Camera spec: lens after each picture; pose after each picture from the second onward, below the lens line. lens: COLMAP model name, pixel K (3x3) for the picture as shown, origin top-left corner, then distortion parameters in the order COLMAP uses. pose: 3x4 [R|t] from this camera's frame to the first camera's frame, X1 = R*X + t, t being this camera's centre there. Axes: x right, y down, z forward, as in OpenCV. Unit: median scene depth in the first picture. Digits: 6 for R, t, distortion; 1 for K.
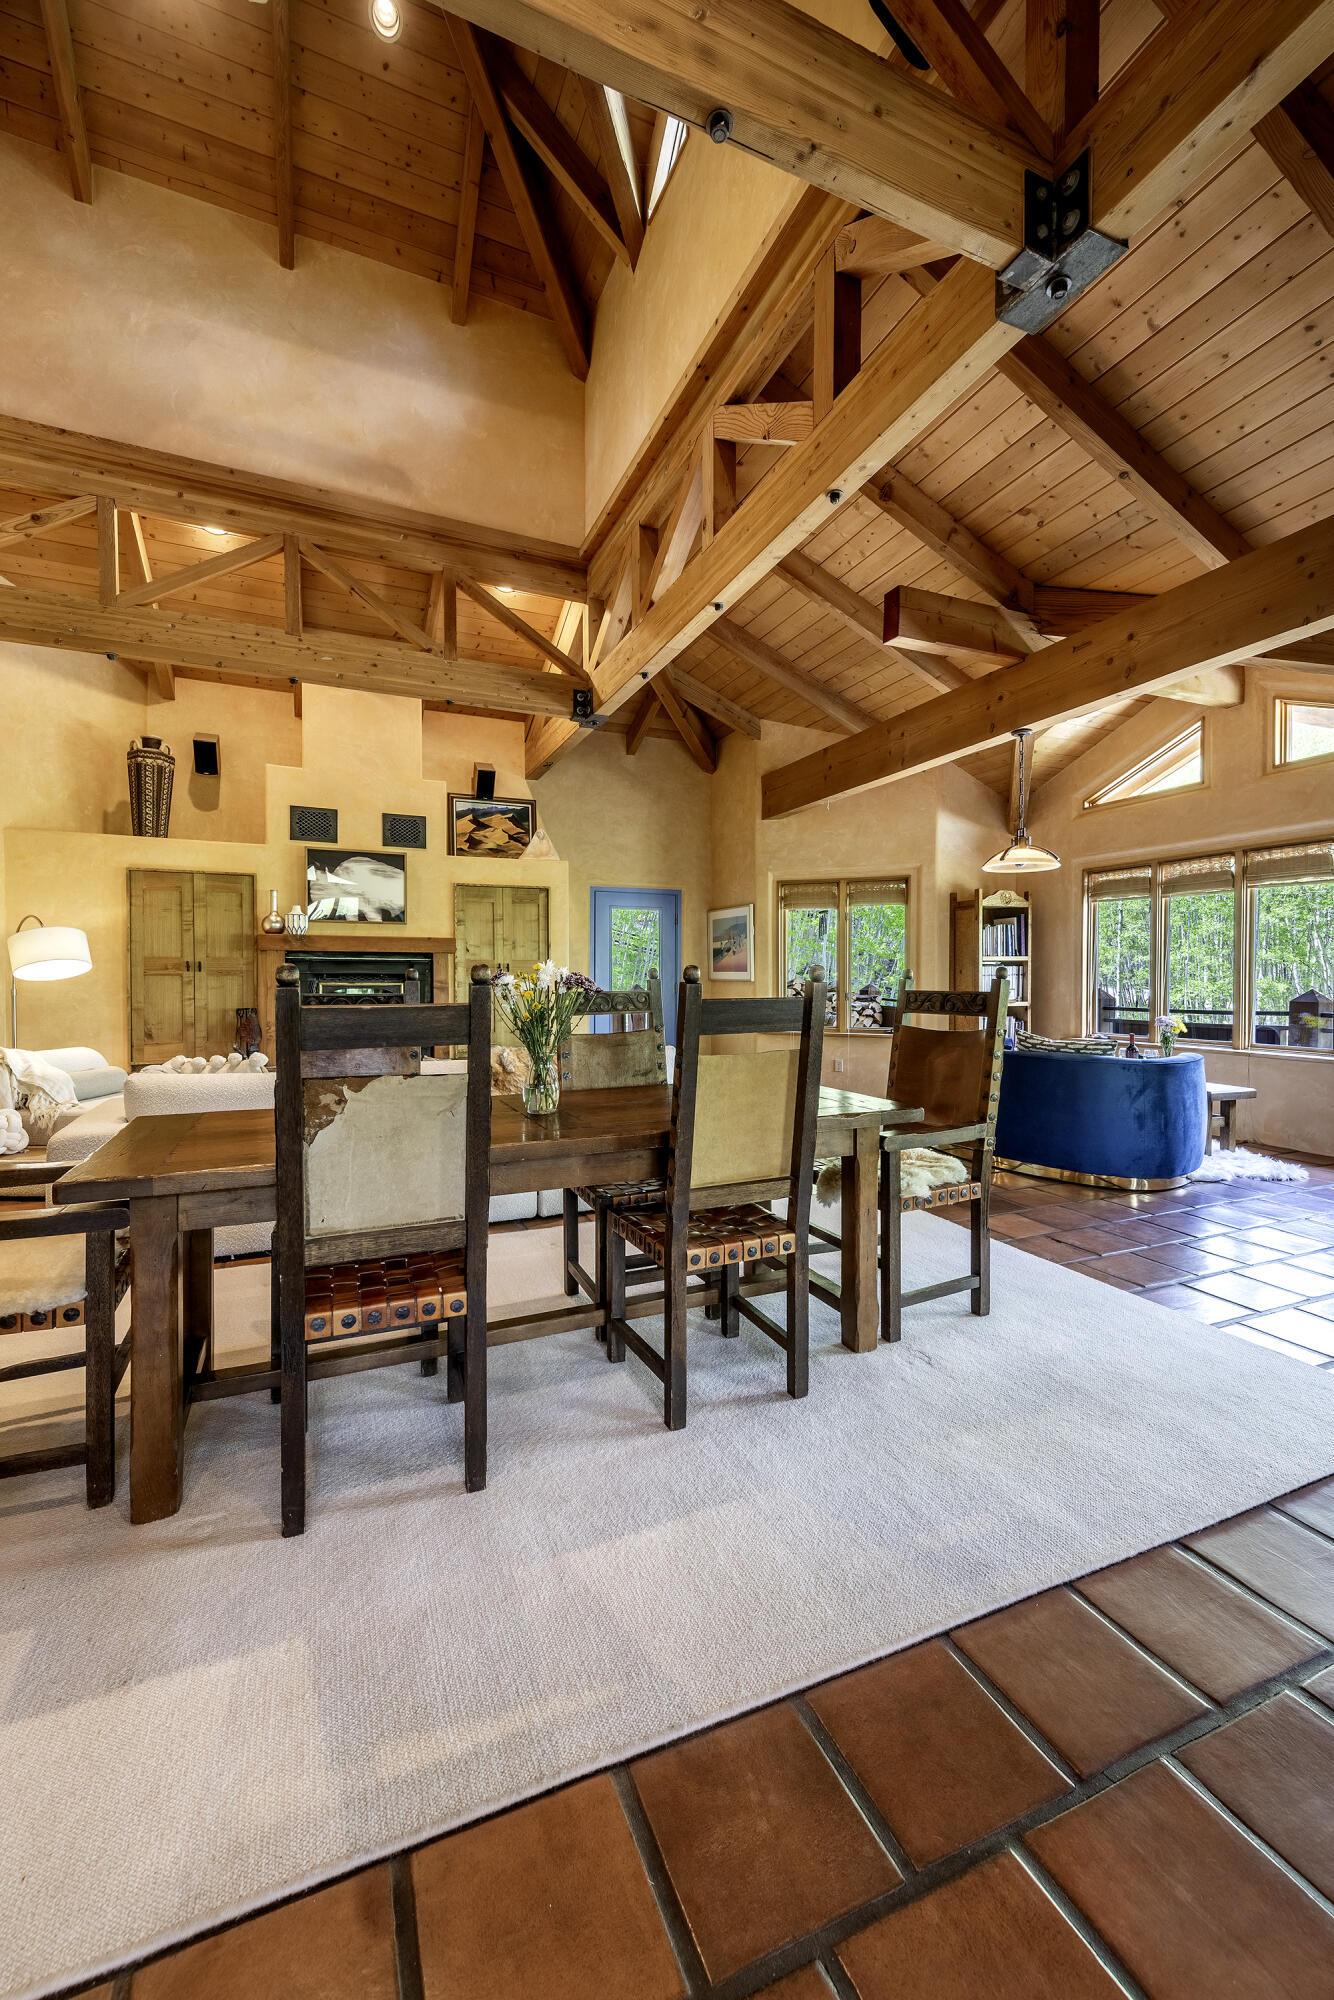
lens RADIAL K [[795.4, 0, 654.6], [0, 795.4, 987.9], [0, 0, 1]] dist [0.013339, -0.004514]
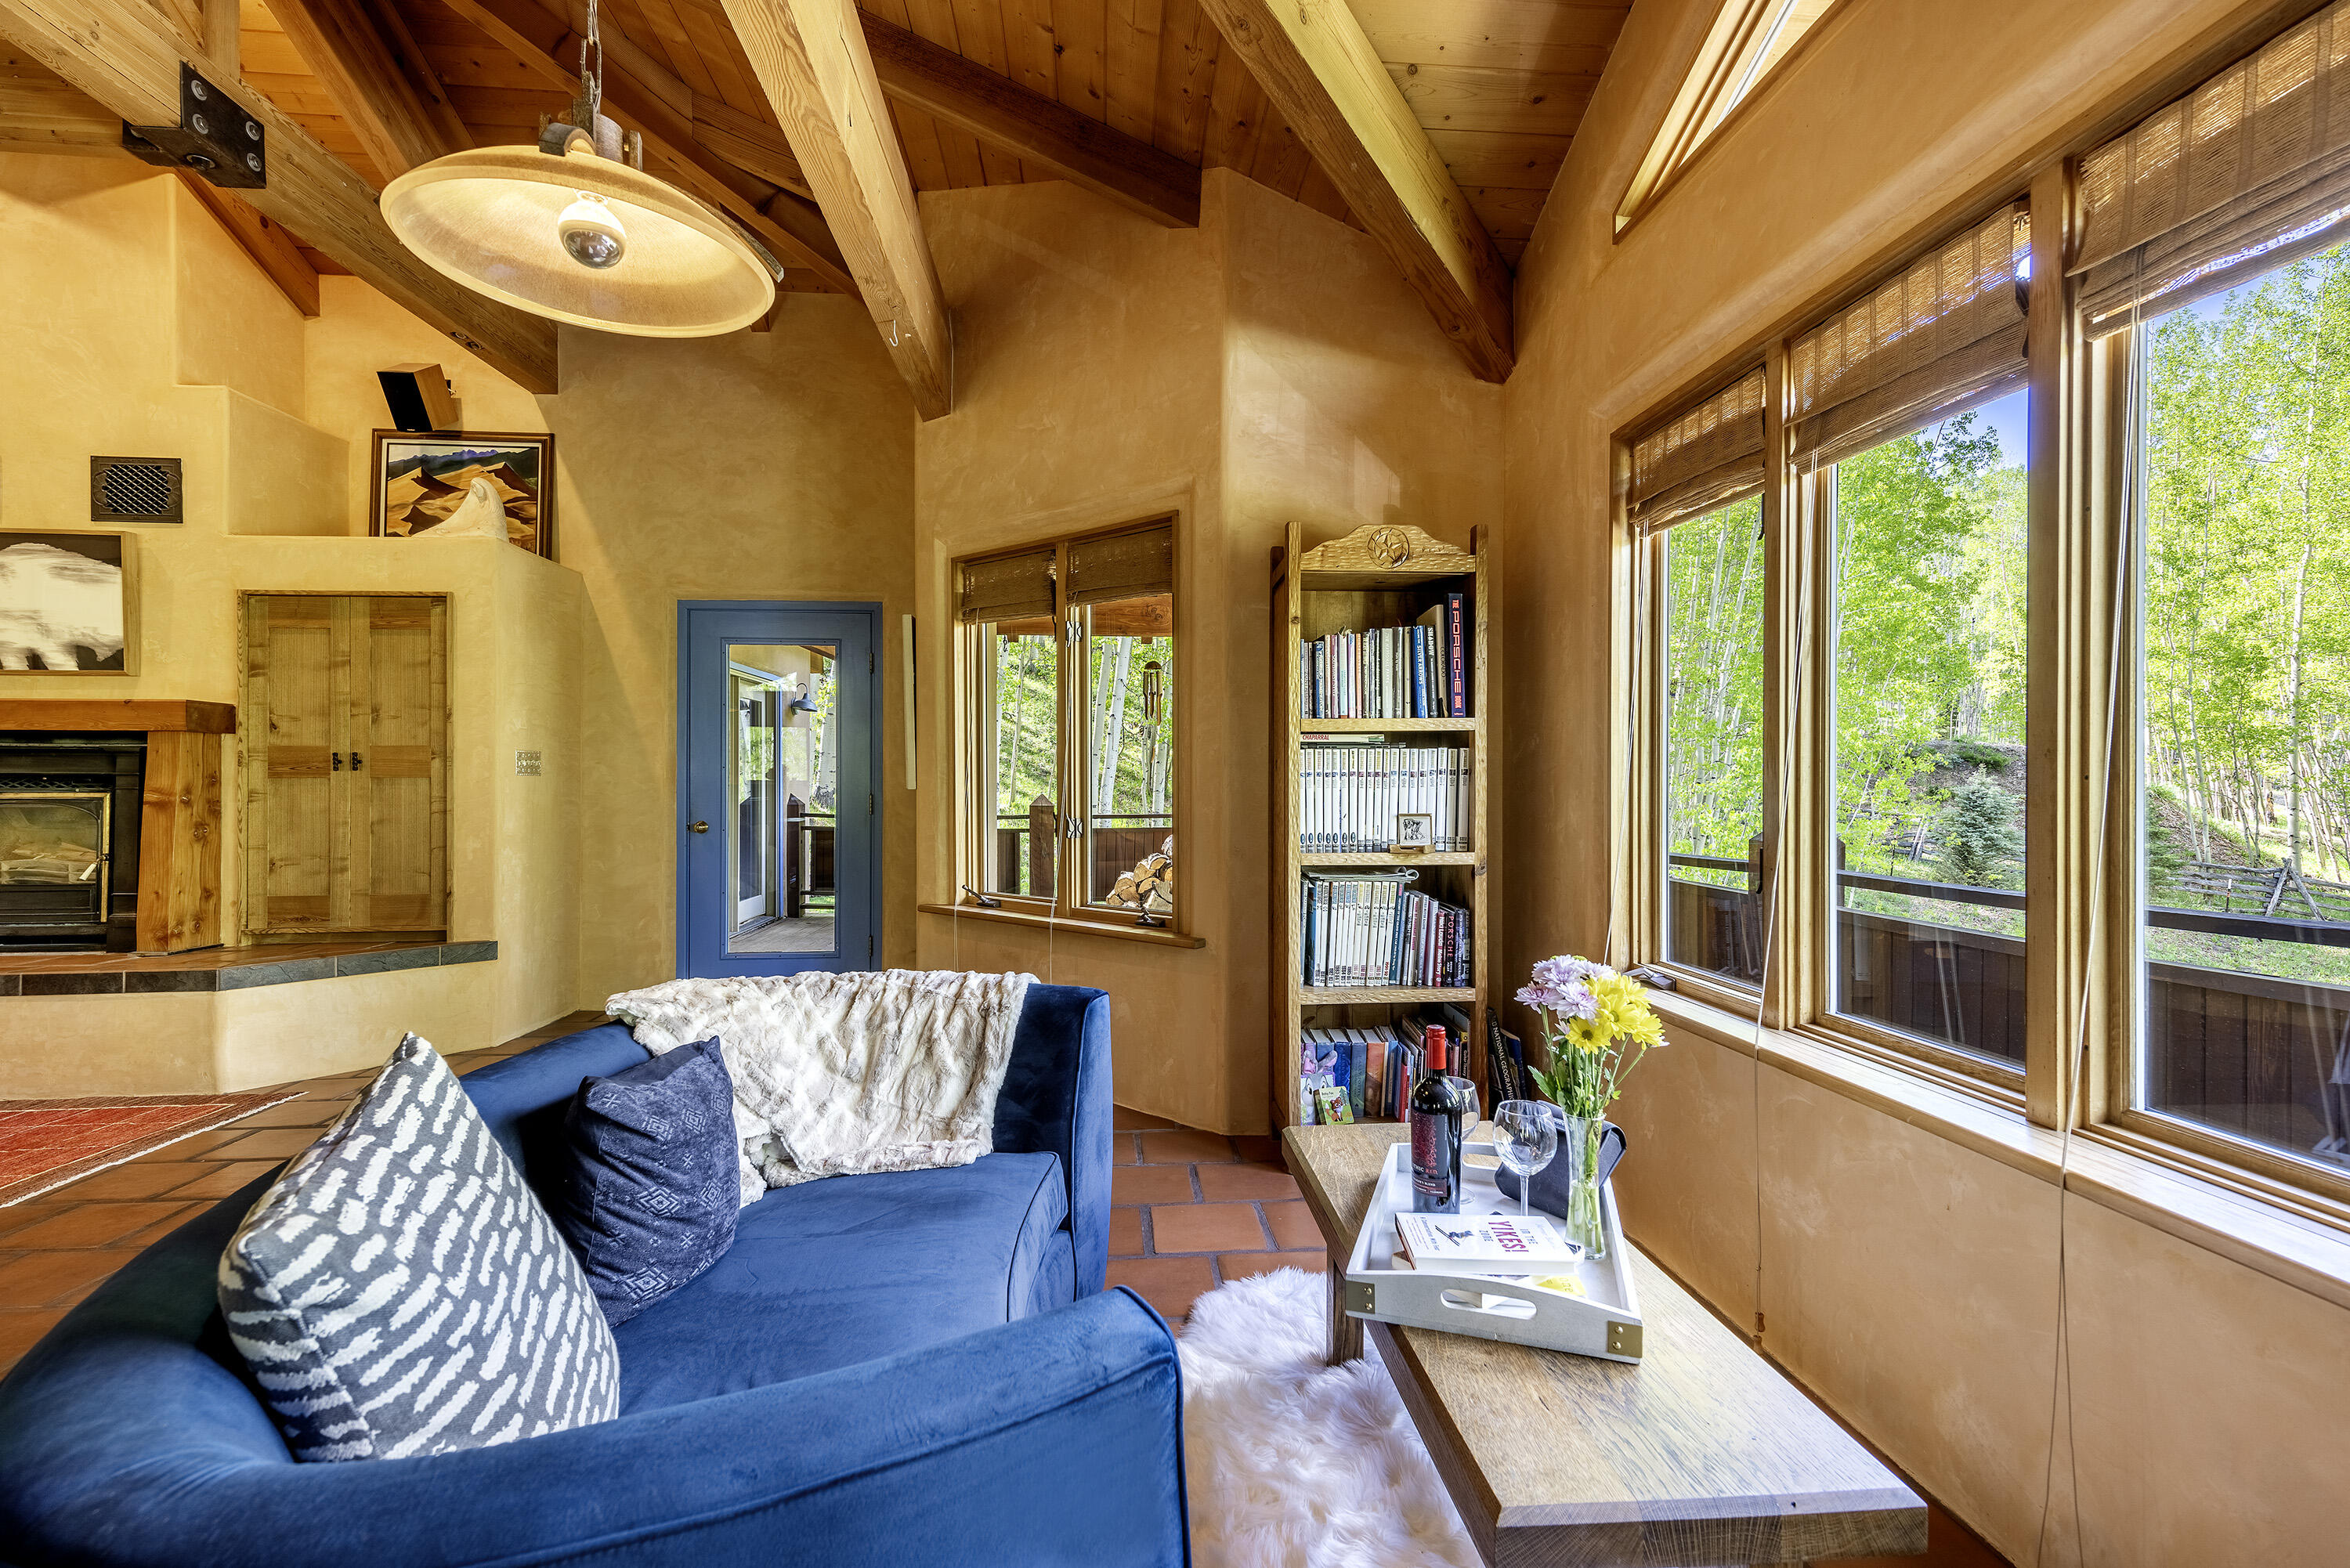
lens RADIAL K [[1026.4, 0, 1186.4], [0, 1026.4, 783.5], [0, 0, 1]] dist [0.014279, -0.004172]
pose [[0.952645, -0.000516, -0.304084, 0.527024], [-0.003095, 0.999930, -0.011393, -0.006984], [0.304069, 0.011795, 0.952577, 0.597738]]
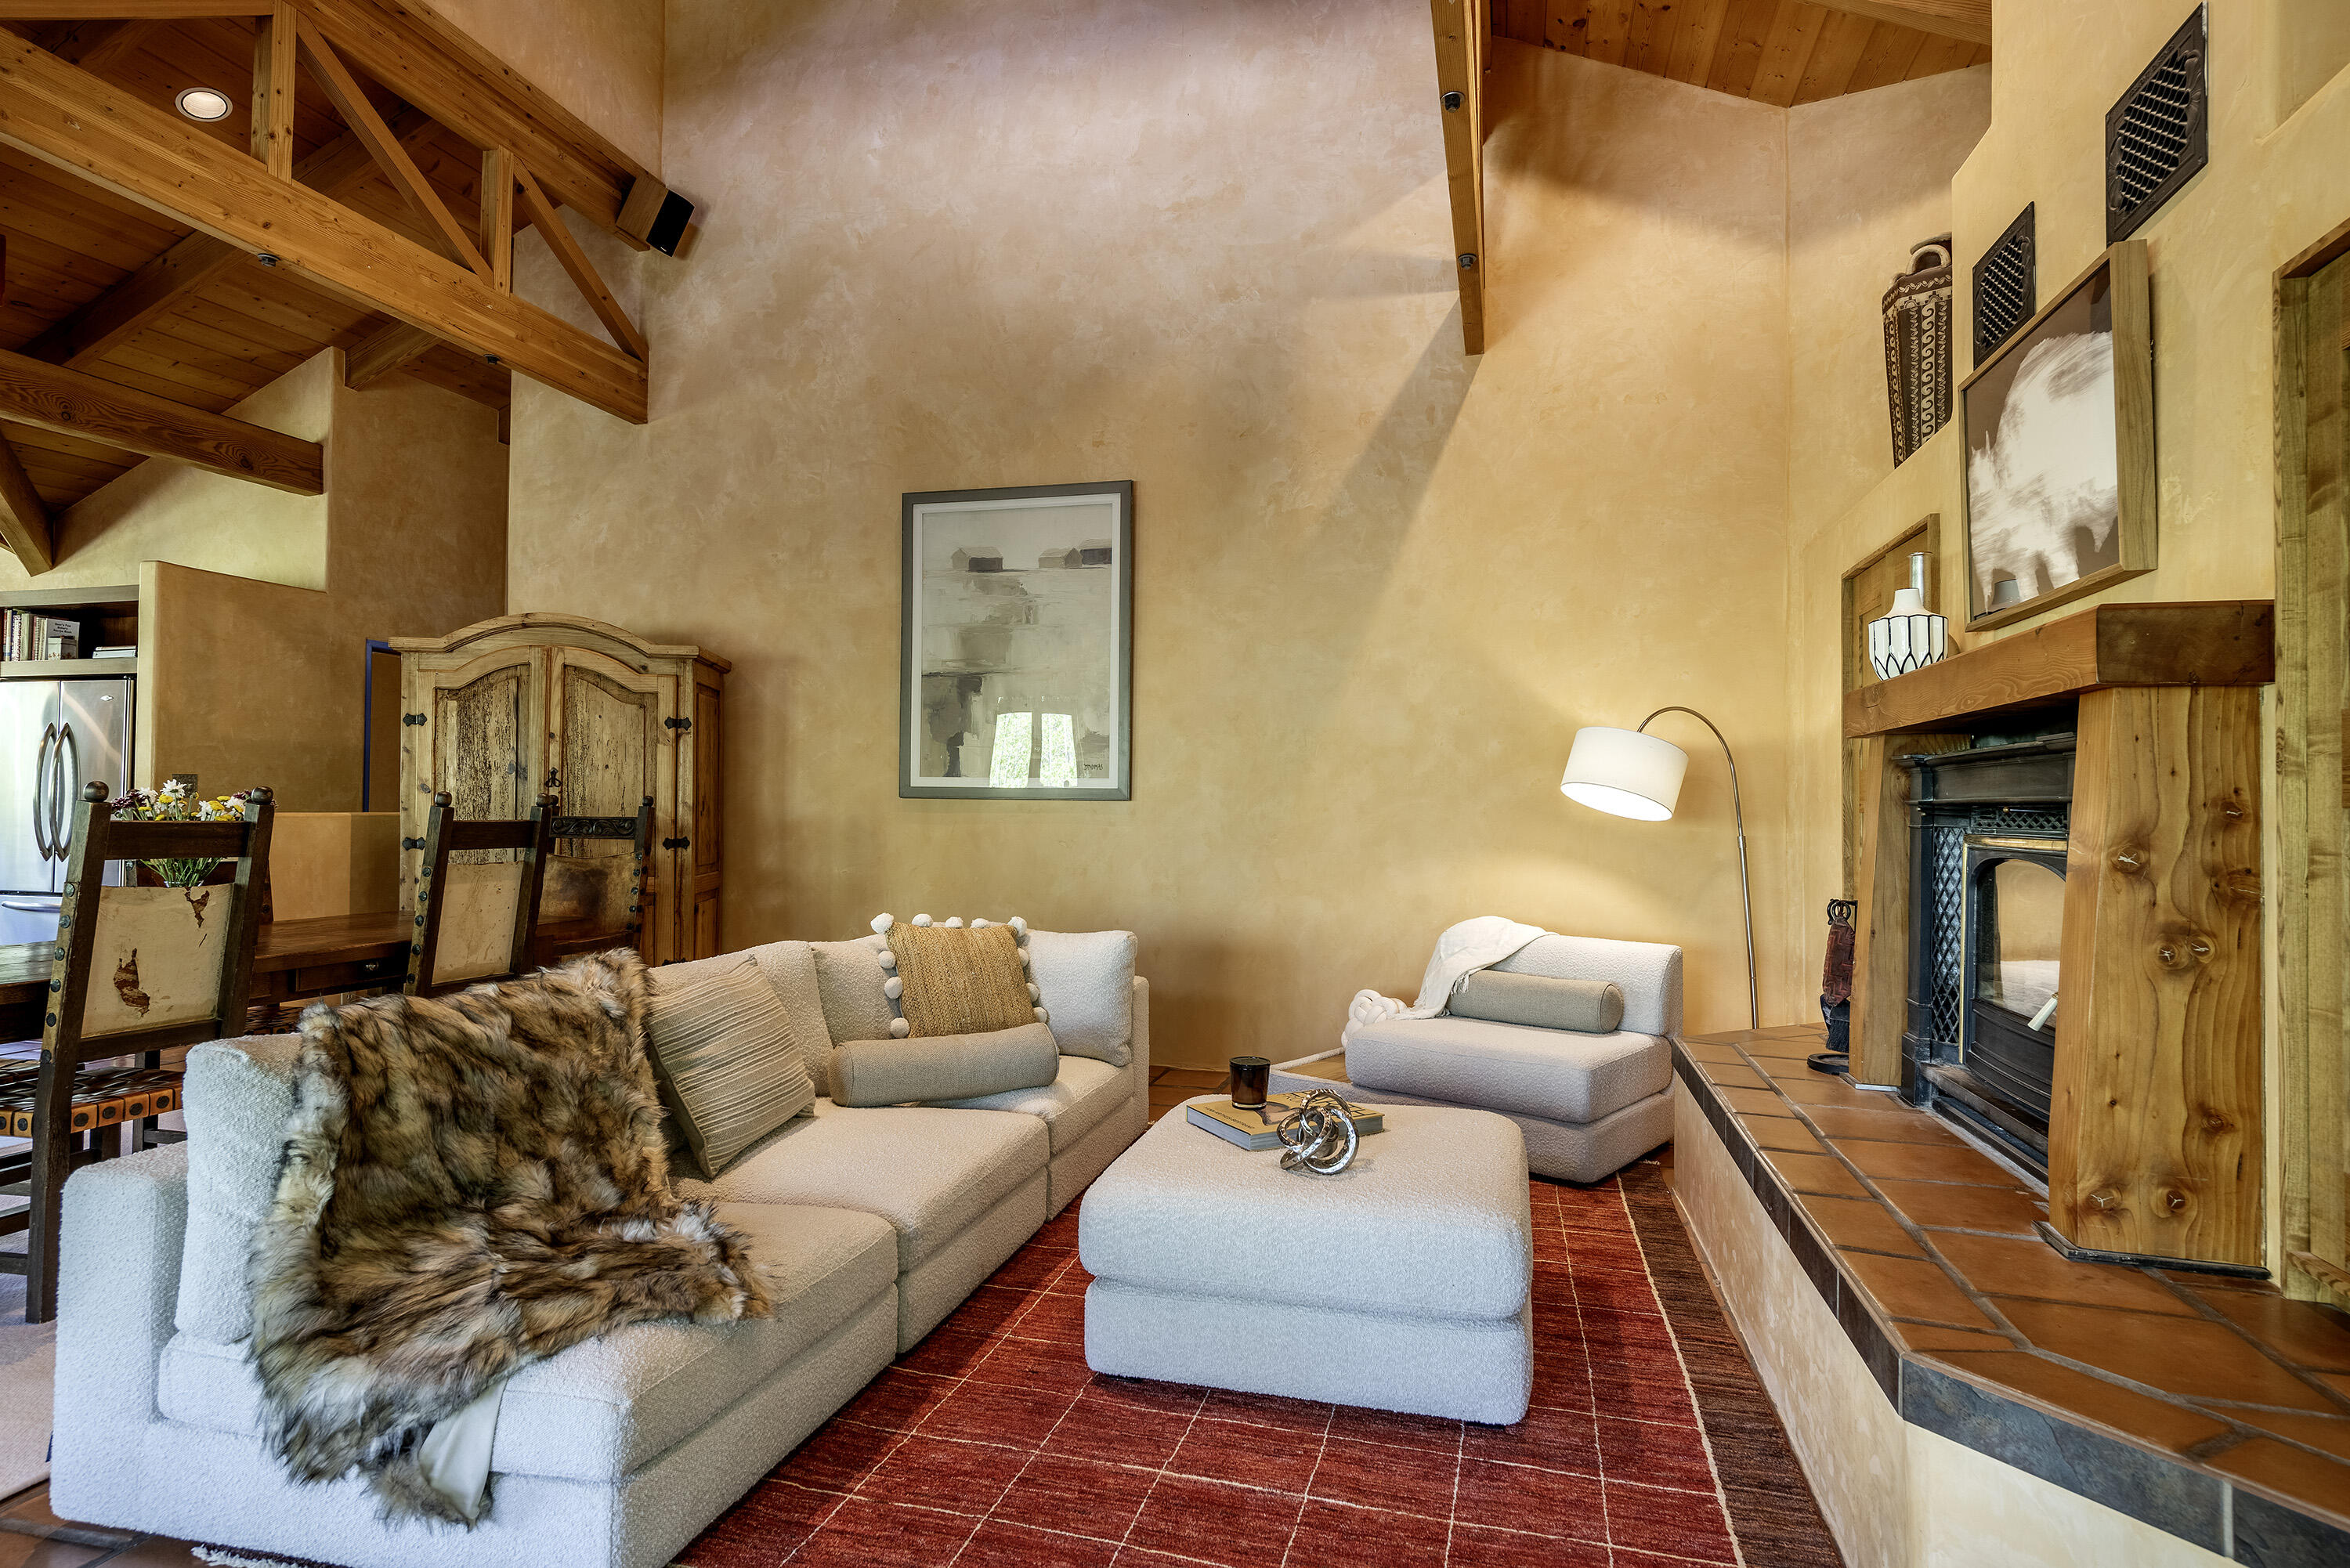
lens RADIAL K [[1236.9, 0, 1166.1], [0, 1236.9, 778.6], [0, 0, 1]] dist [0.019403, -0.008454]
pose [[-0.613544, -0.028145, -0.789159, 0.117400], [-0.020891, 0.999593, -0.019408, -0.012448], [0.789385, 0.004579, -0.613882, 1.025802]]
